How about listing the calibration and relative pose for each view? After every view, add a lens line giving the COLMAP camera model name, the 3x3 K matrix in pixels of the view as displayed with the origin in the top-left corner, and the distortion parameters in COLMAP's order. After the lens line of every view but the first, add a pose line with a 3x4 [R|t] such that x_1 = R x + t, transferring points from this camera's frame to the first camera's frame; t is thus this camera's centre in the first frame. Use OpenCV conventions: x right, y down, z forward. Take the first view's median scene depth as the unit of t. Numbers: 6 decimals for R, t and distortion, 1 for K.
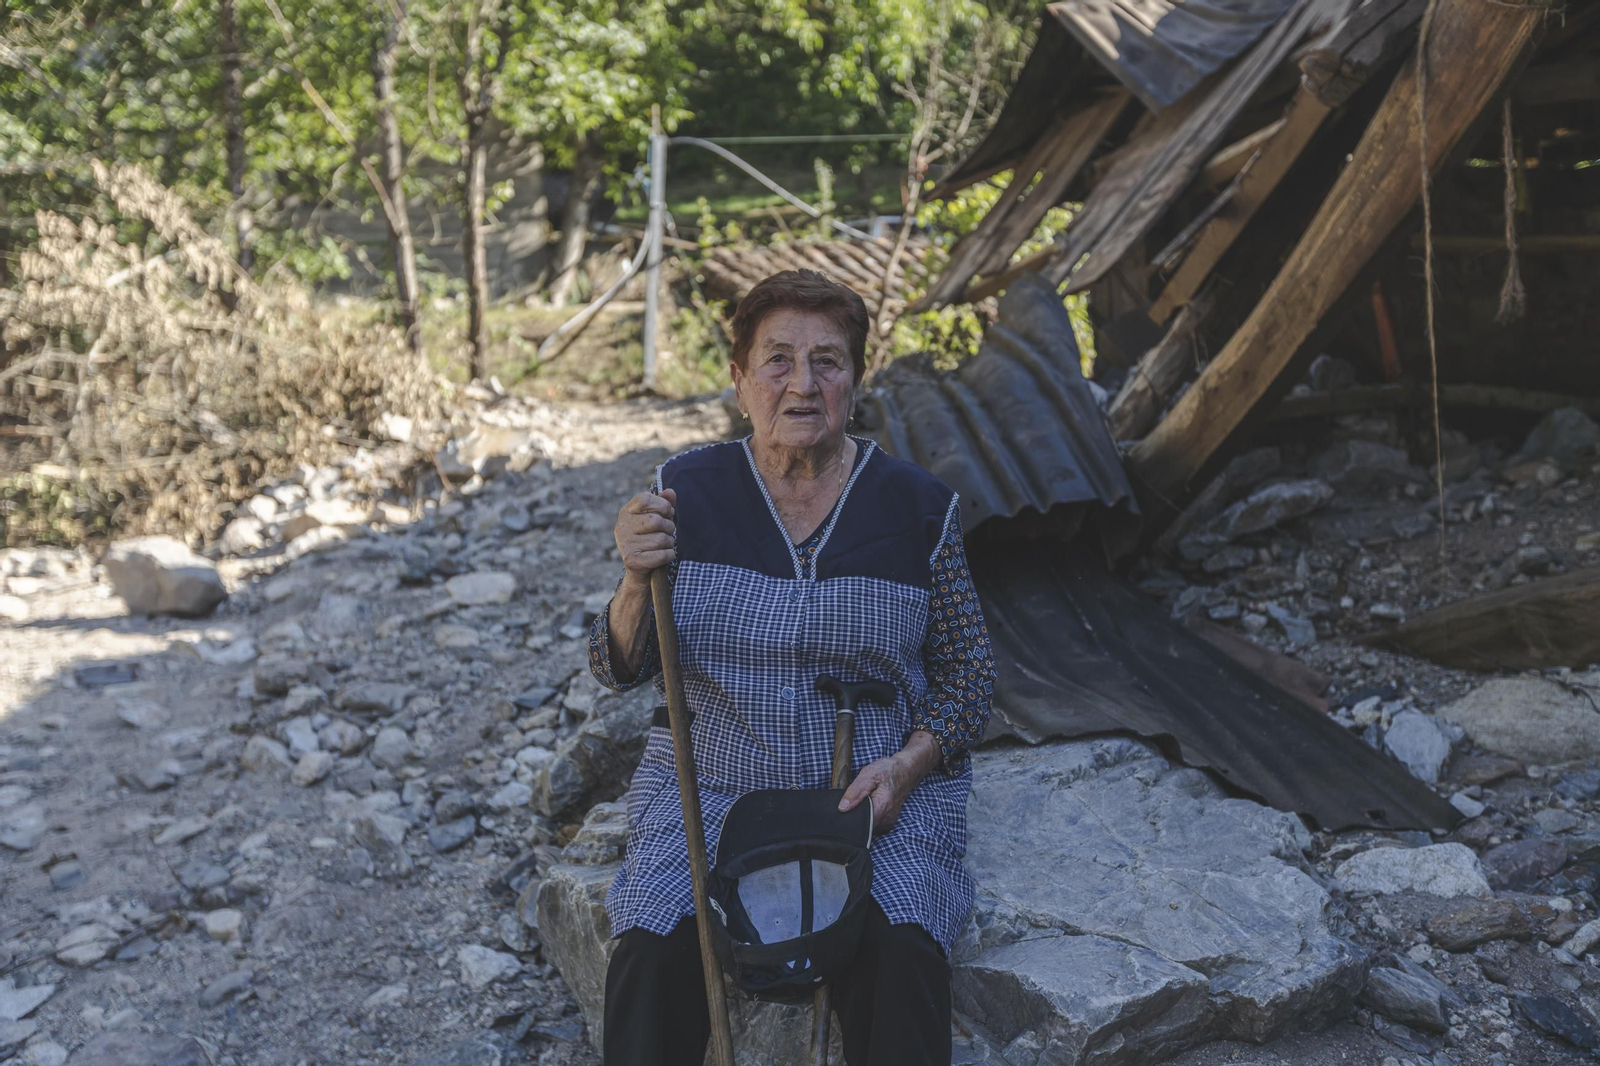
lens RADIAL K [[1512.9, 0, 799.6], [0, 1512.9, 533.1], [0, 0, 1]] dist [-0.010918, 0.000000]
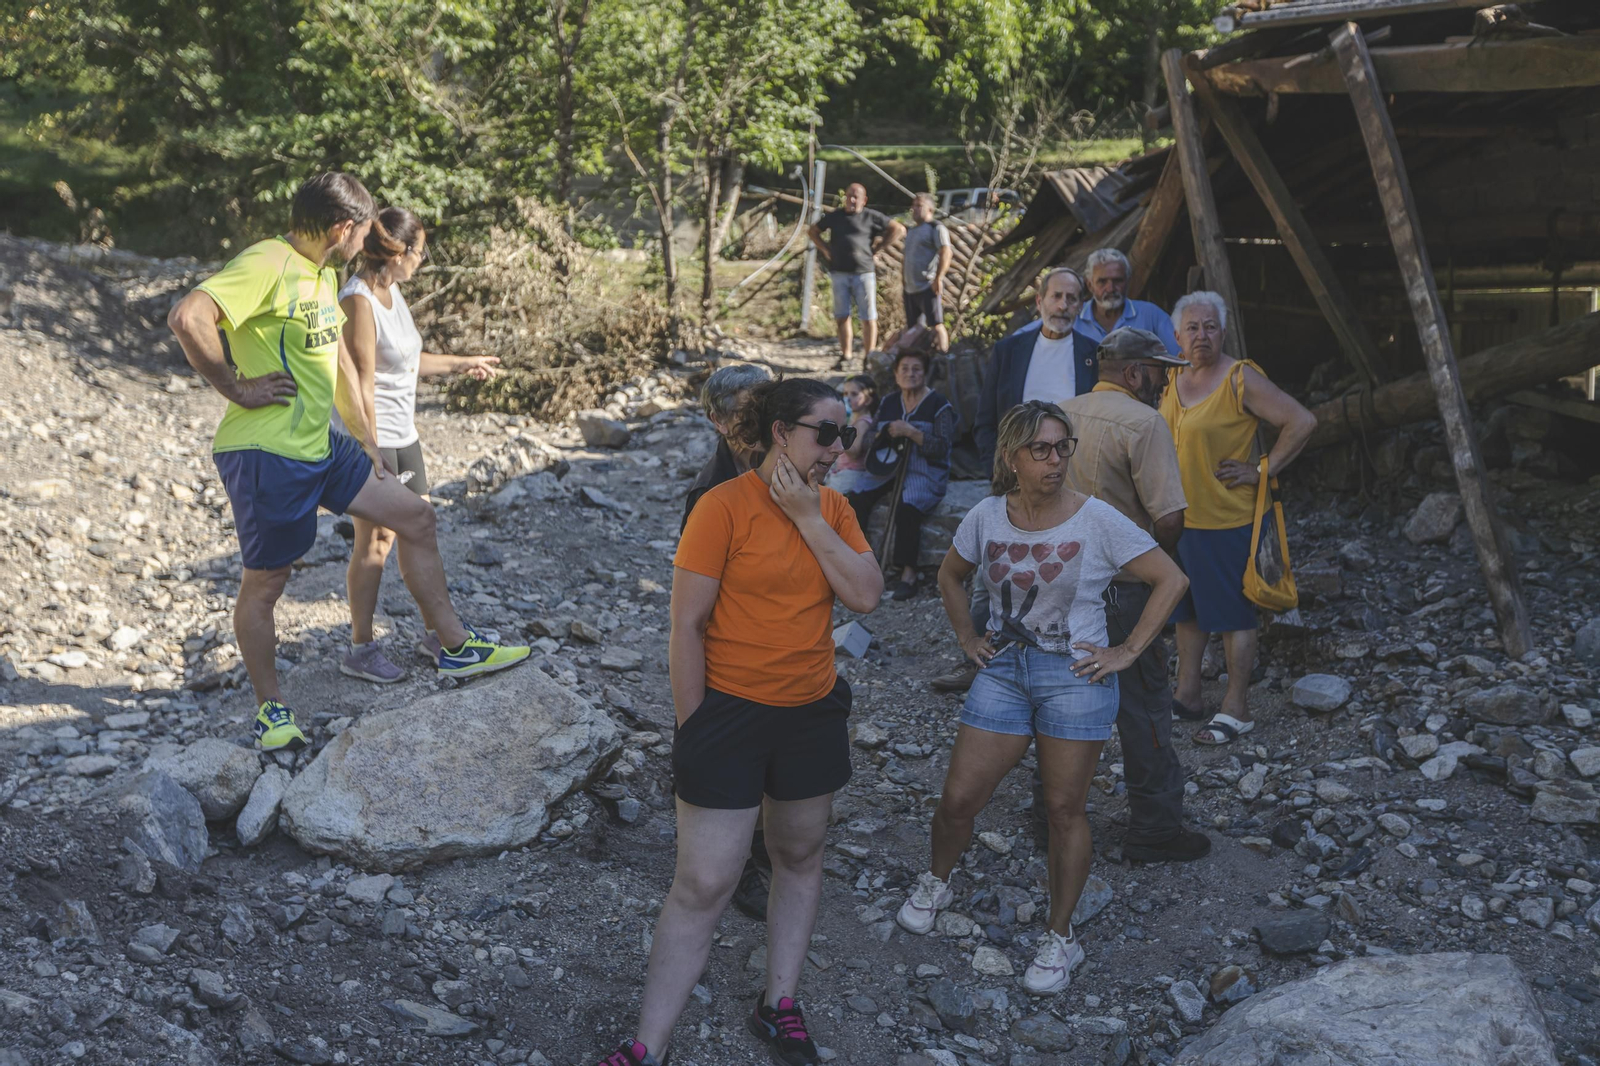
lens RADIAL K [[1482.4, 0, 802.2], [0, 1482.4, 532.4], [0, 0, 1]] dist [0.013412, 0.000000]
pose [[0.996684, 0.059910, -0.055059, -0.011778], [-0.056726, 0.996723, 0.057673, 0.020116], [0.058334, -0.054359, 0.996816, -0.550418]]
